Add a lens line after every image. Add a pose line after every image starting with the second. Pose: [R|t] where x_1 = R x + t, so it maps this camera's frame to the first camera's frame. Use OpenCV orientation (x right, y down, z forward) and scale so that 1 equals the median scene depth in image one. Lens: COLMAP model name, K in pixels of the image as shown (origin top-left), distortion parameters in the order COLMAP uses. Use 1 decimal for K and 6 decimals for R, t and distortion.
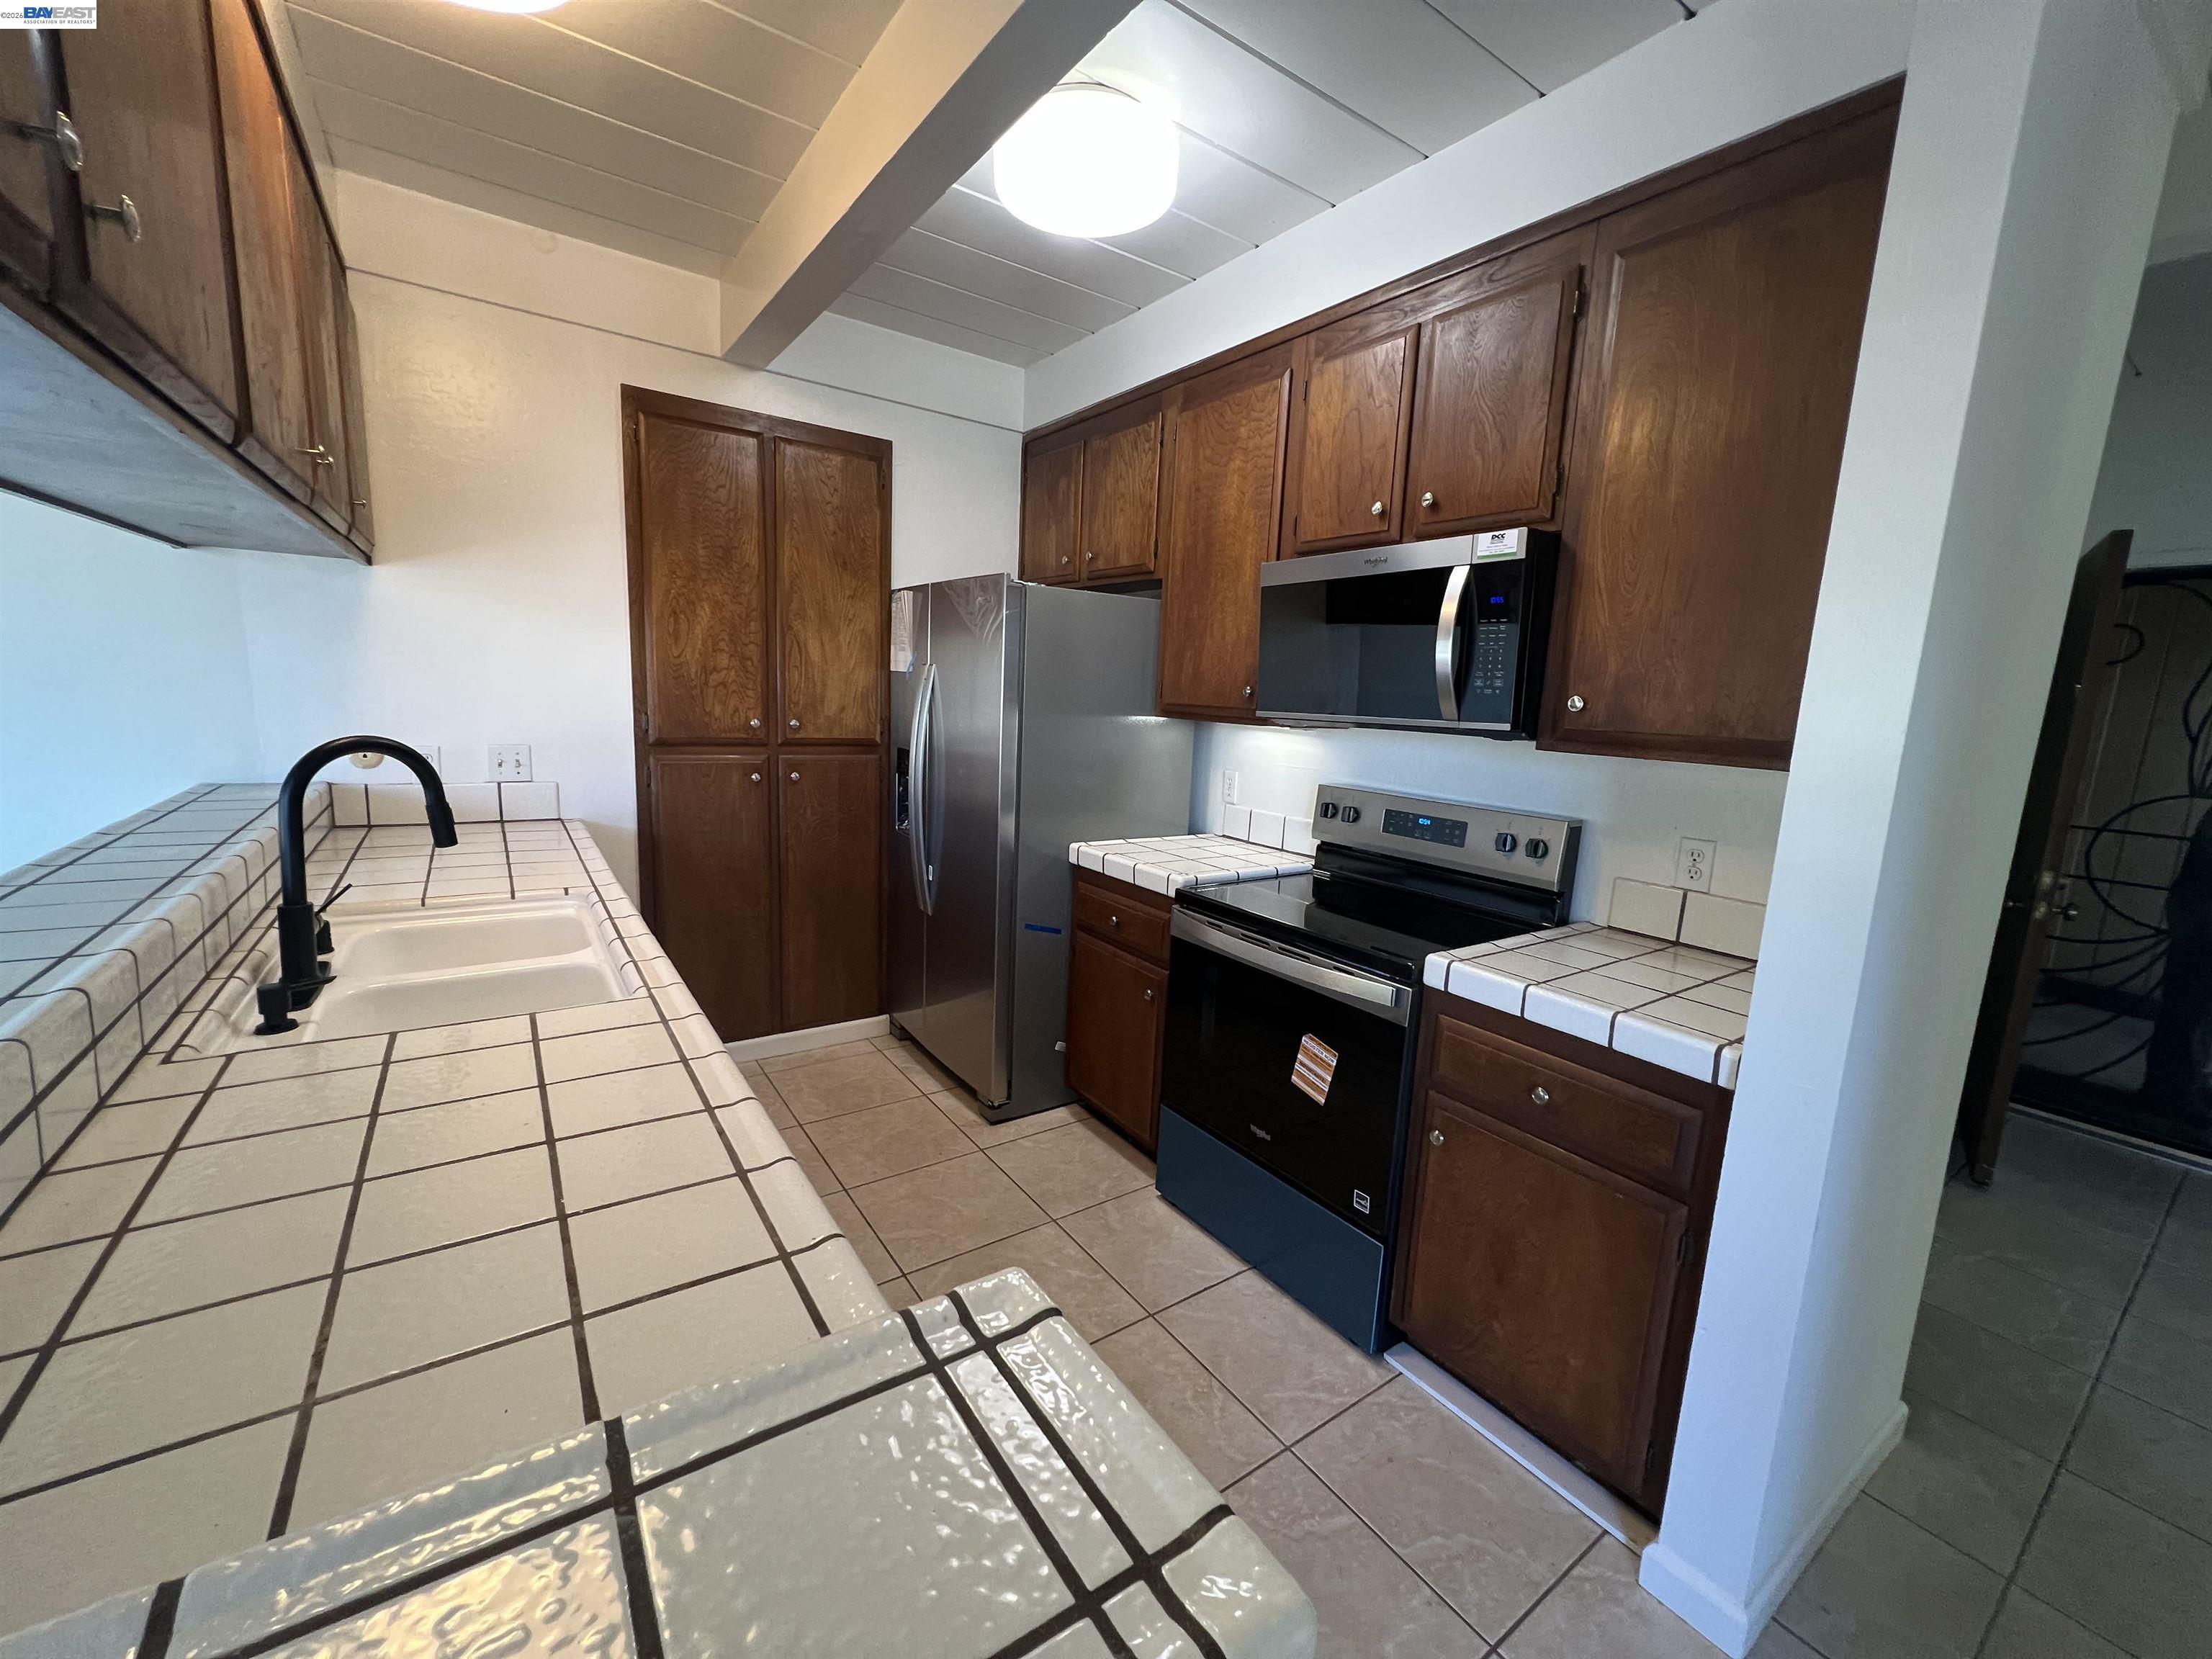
lens RADIAL K [[884.3, 0, 1112.2], [0, 884.3, 832.1], [0, 0, 1]] dist [0.000144, 0.000128]
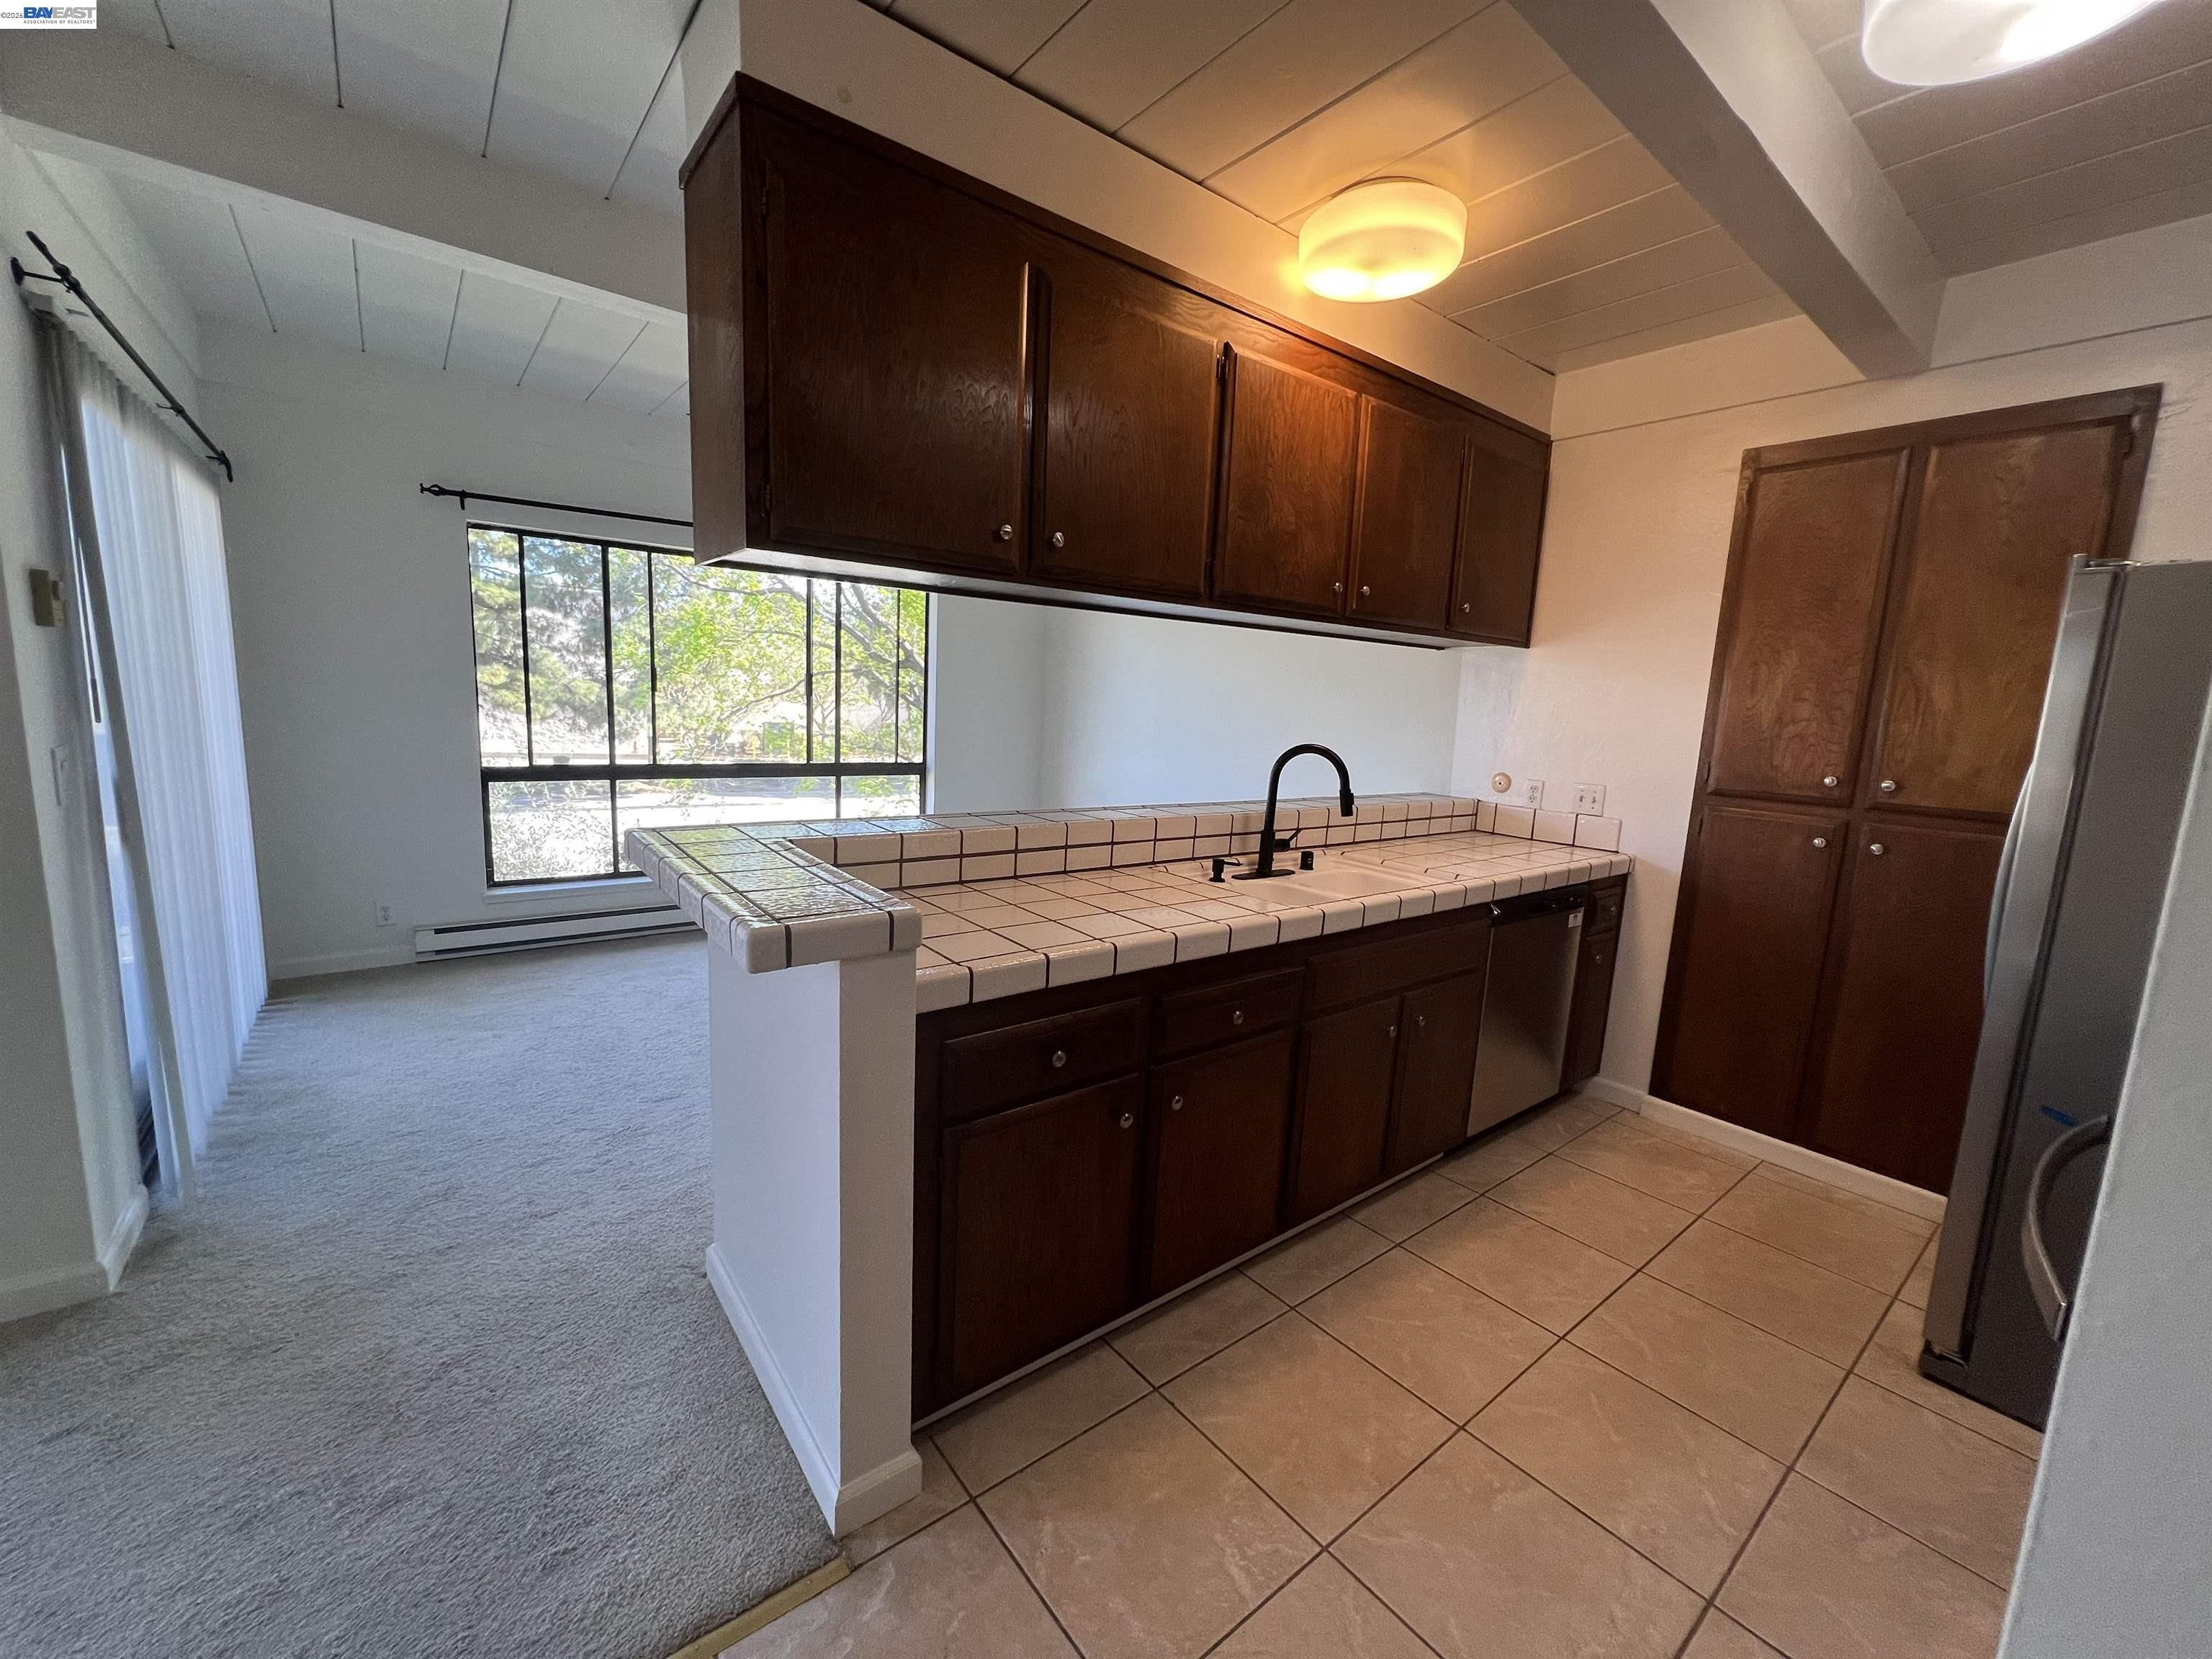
lens RADIAL K [[884.3, 0, 1104.4], [0, 884.3, 830.5], [0, 0, 1]] dist [0.000144, 0.000128]
pose [[0.061071, 0.096911, -0.993418, 0.498917], [-0.205599, 0.975153, 0.082490, -0.000528], [0.976729, 0.199208, 0.079479, 0.281333]]
